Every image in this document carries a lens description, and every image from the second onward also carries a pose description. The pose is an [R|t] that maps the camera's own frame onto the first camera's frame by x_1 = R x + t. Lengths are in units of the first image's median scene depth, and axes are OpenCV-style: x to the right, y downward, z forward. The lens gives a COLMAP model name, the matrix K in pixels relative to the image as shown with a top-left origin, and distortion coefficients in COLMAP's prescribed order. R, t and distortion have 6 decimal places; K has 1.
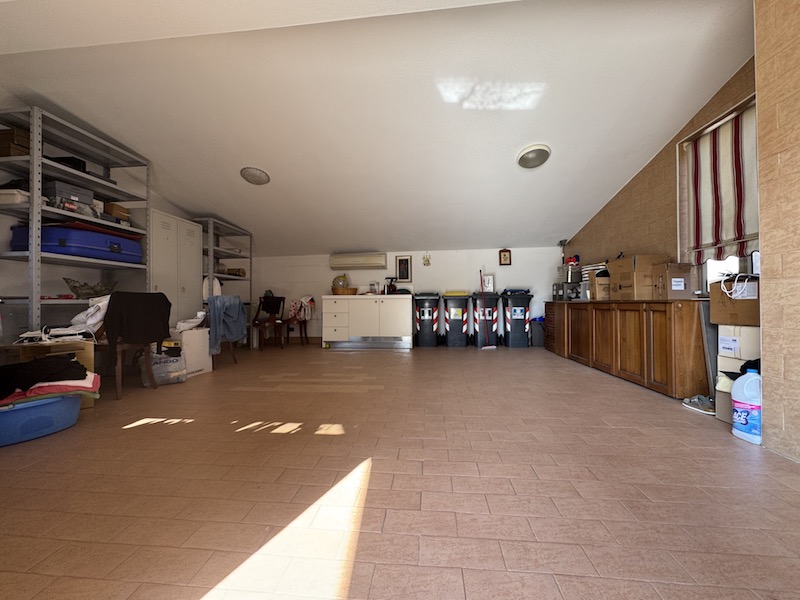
lens RADIAL K [[318.4, 0, 400.0], [0, 318.4, 300.0], [0, 0, 1]] dist [-0.003699, 0.000339]
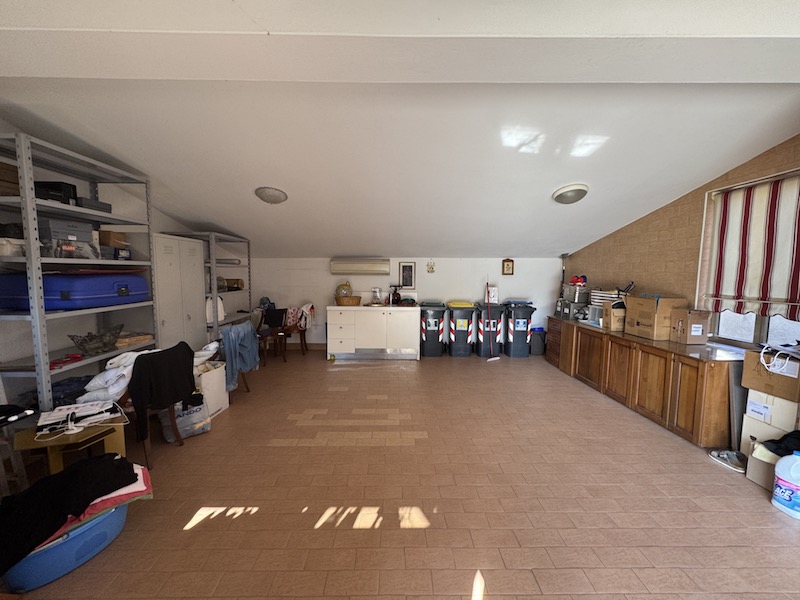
lens RADIAL K [[316.0, 0, 400.0], [0, 316.0, 300.0], [0, 0, 1]] dist [-0.003374, 0.000166]
pose [[0.993743, 0.006415, 0.111504, -0.220594], [-0.016971, 0.995429, 0.093988, -0.212200], [-0.110391, -0.095292, 0.989309, 0.058735]]
